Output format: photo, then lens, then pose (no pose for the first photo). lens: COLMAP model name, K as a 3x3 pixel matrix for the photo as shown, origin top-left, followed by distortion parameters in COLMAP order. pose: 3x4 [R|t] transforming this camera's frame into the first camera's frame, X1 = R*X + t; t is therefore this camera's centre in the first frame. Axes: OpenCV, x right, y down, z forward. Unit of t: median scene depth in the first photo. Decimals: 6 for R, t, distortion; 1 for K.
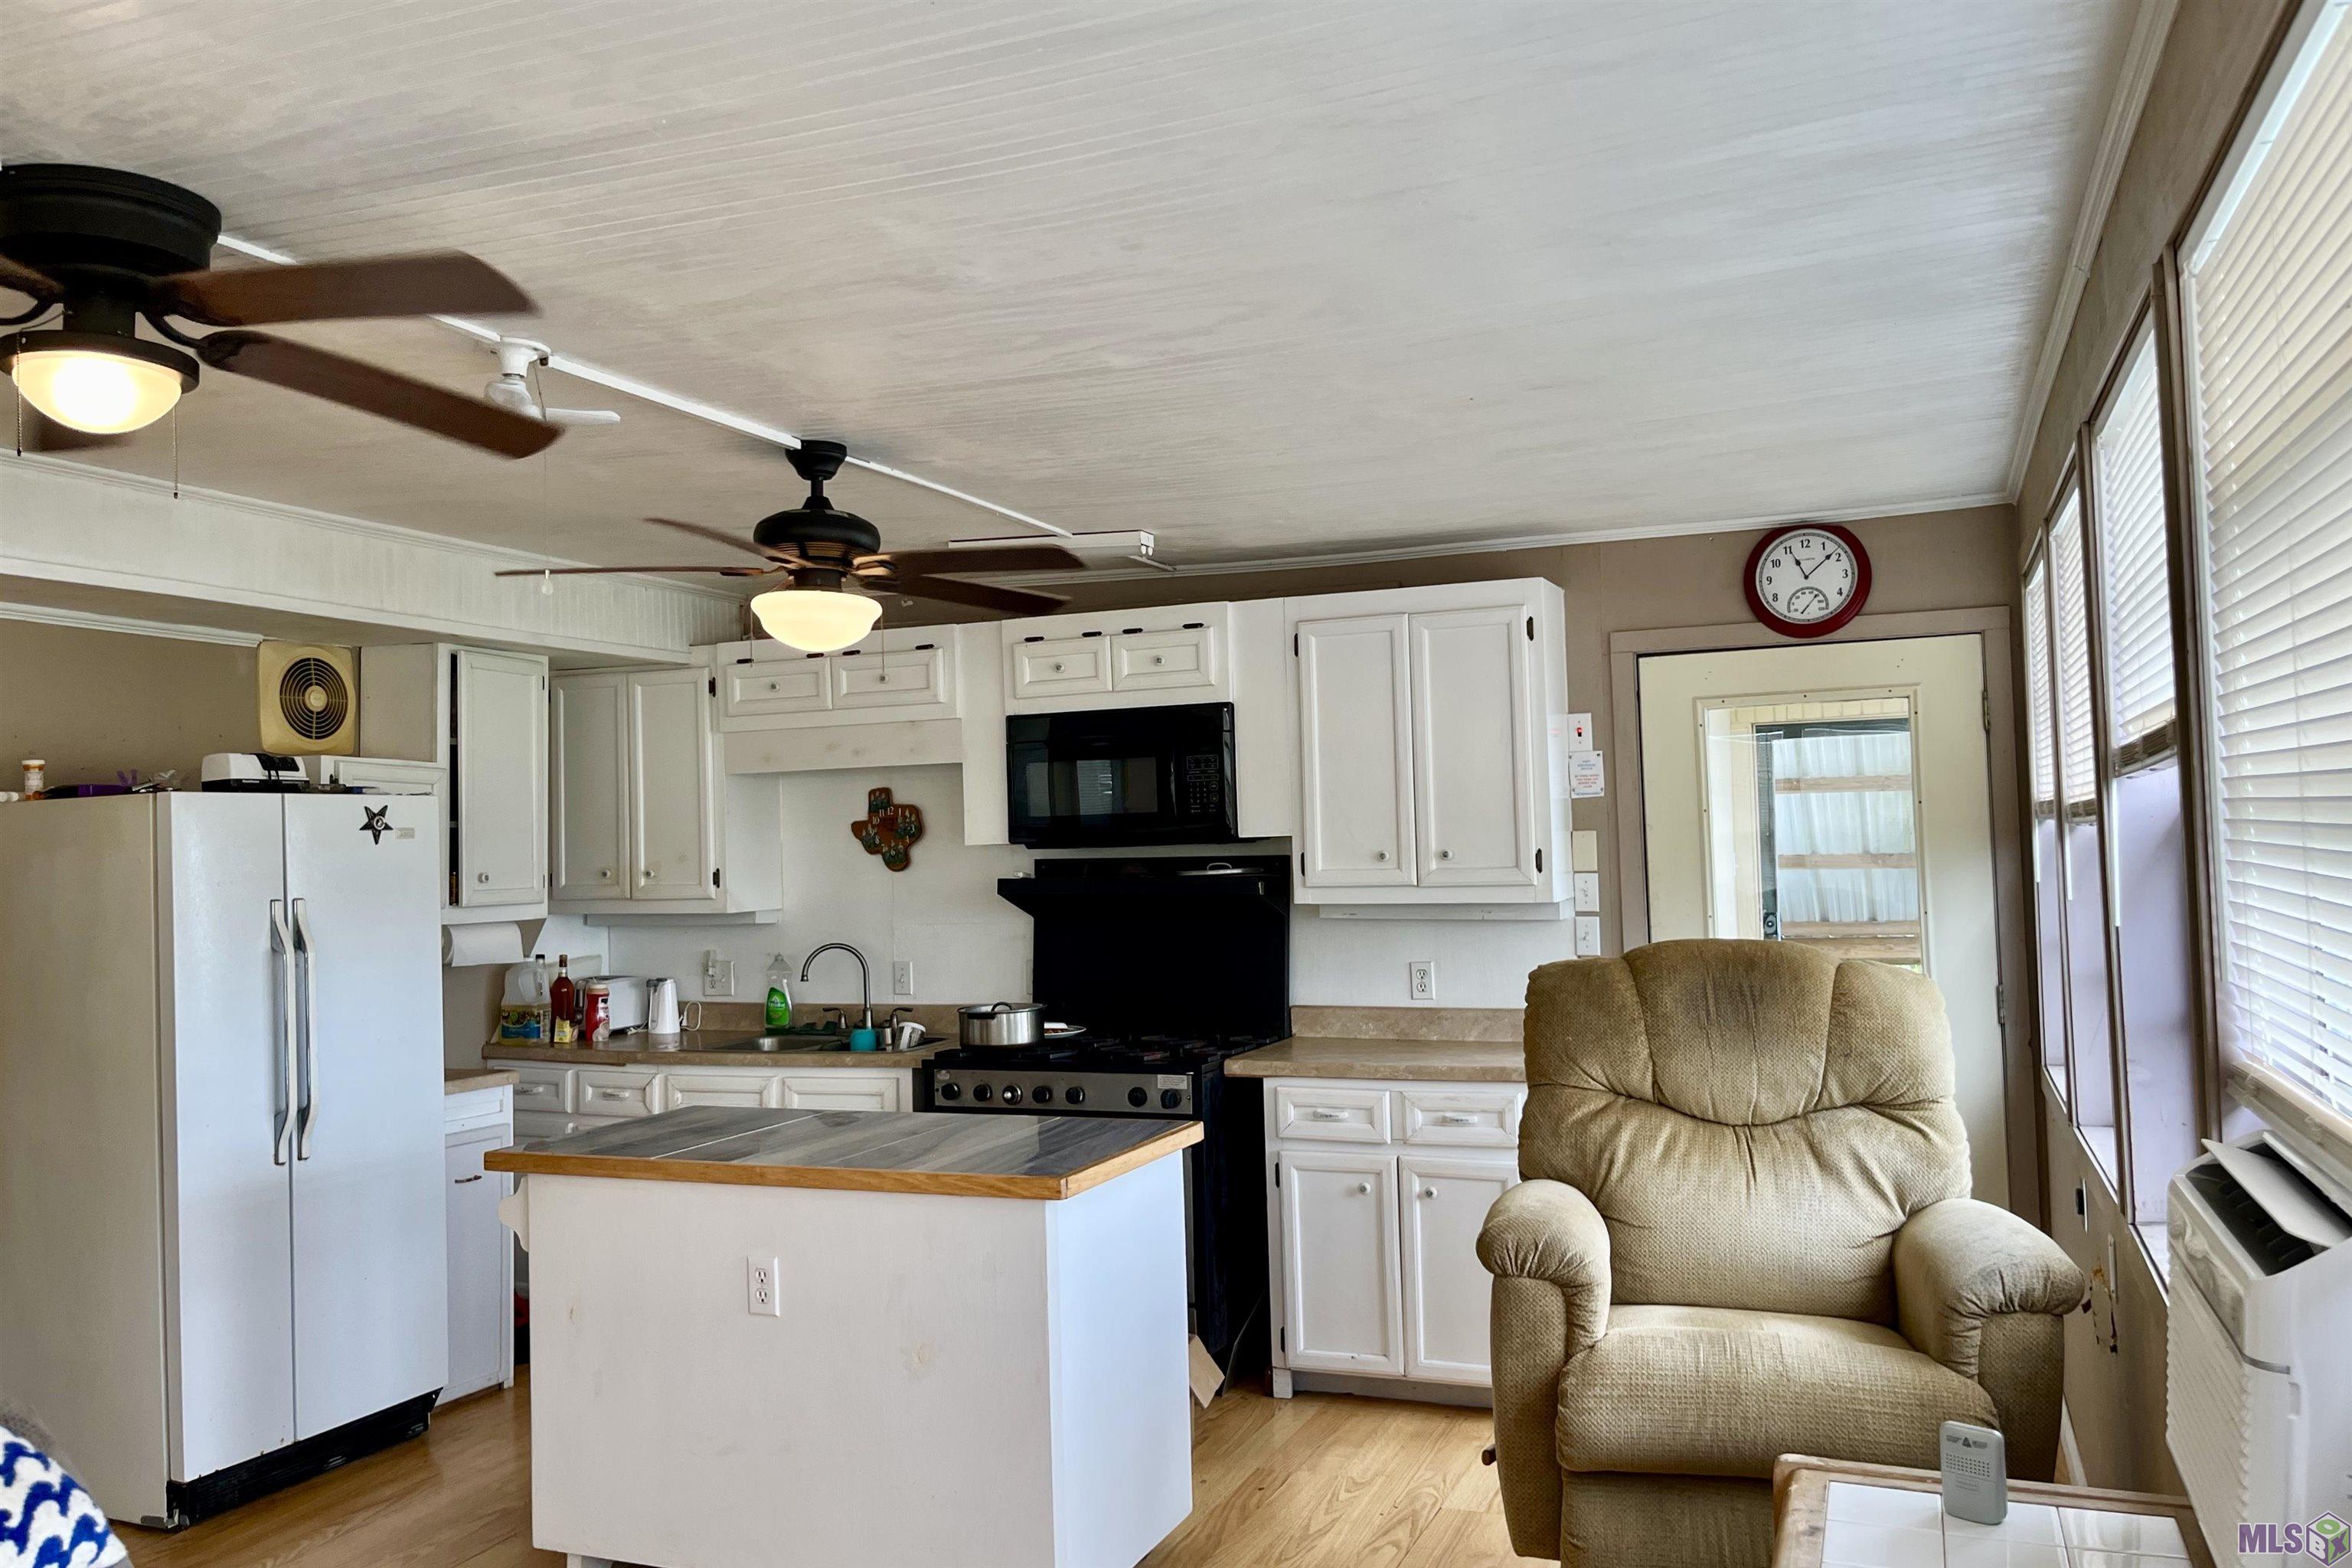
lens RADIAL K [[1767.6, 0, 1176.0], [0, 1767.6, 784.0], [0, 0, 1]] dist [0.049870, -0.082556]
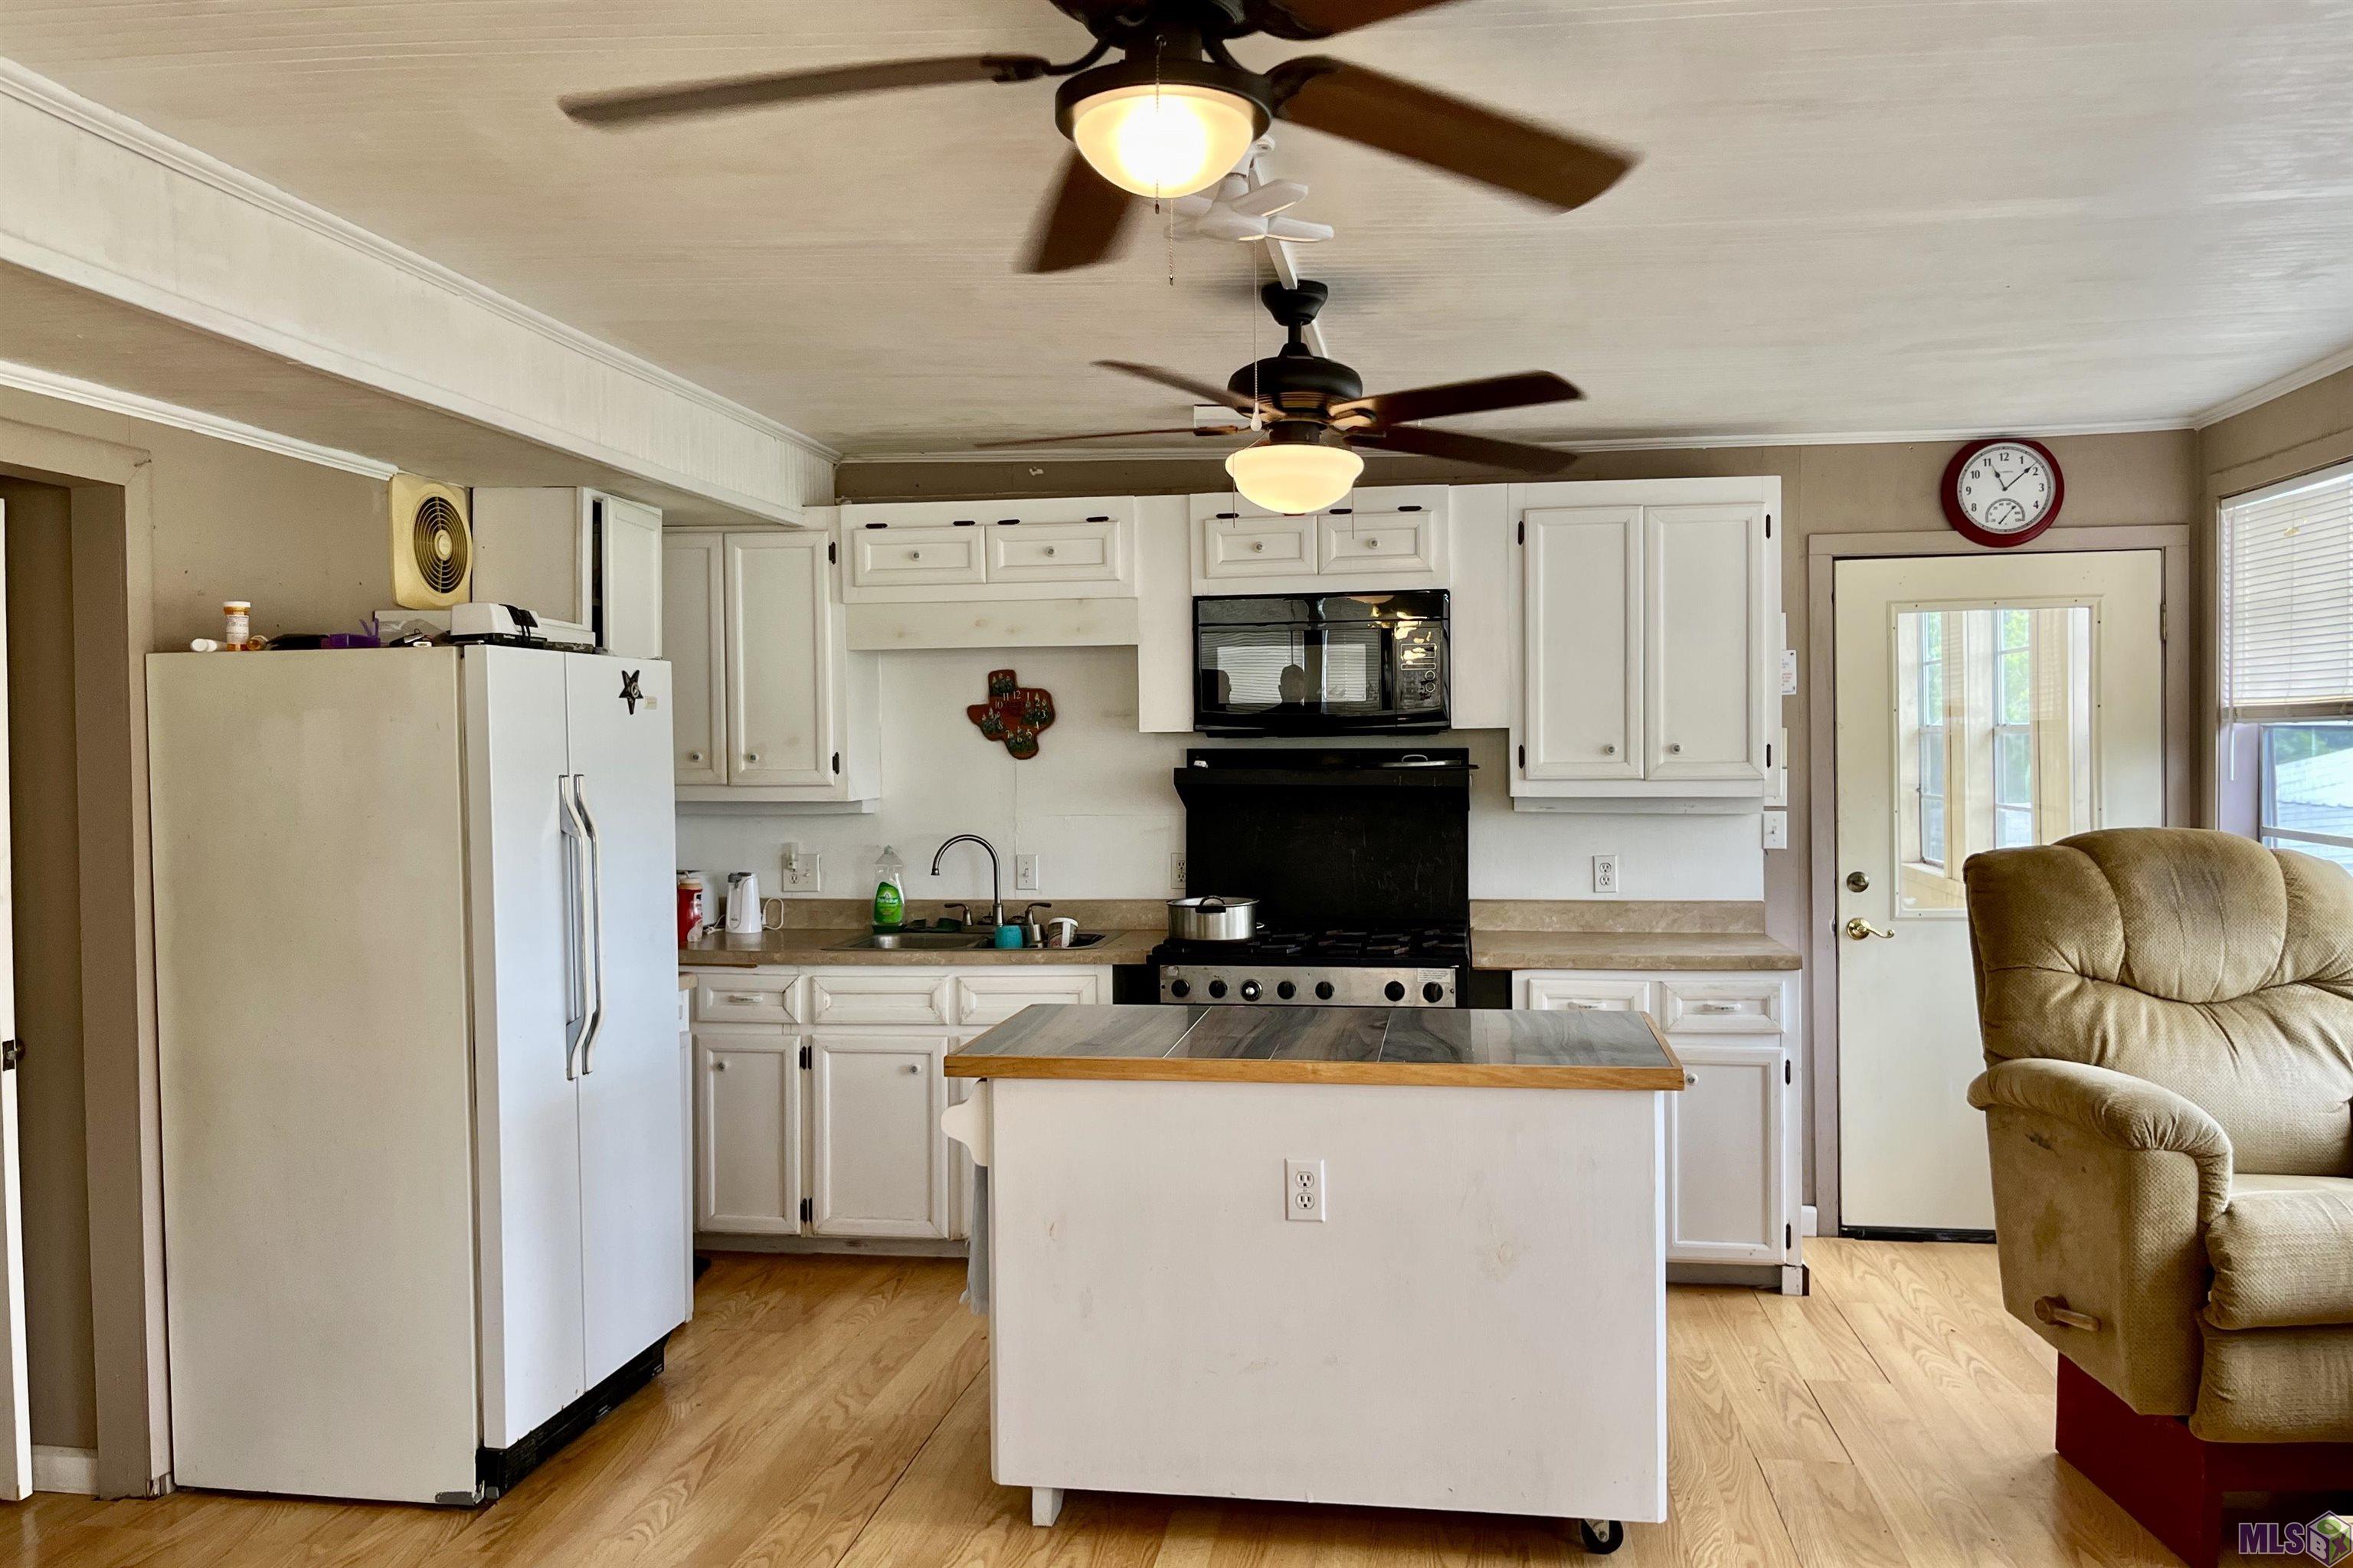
lens RADIAL K [[1768.4, 0, 1176.5], [0, 1768.4, 784.0], [0, 0, 1]] dist [0.049870, -0.082556]
pose [[0.972352, 0.011998, 0.233213, -0.356149], [-0.024283, 0.998460, 0.049878, 0.016440], [-0.232256, -0.054162, 0.971146, 0.082423]]
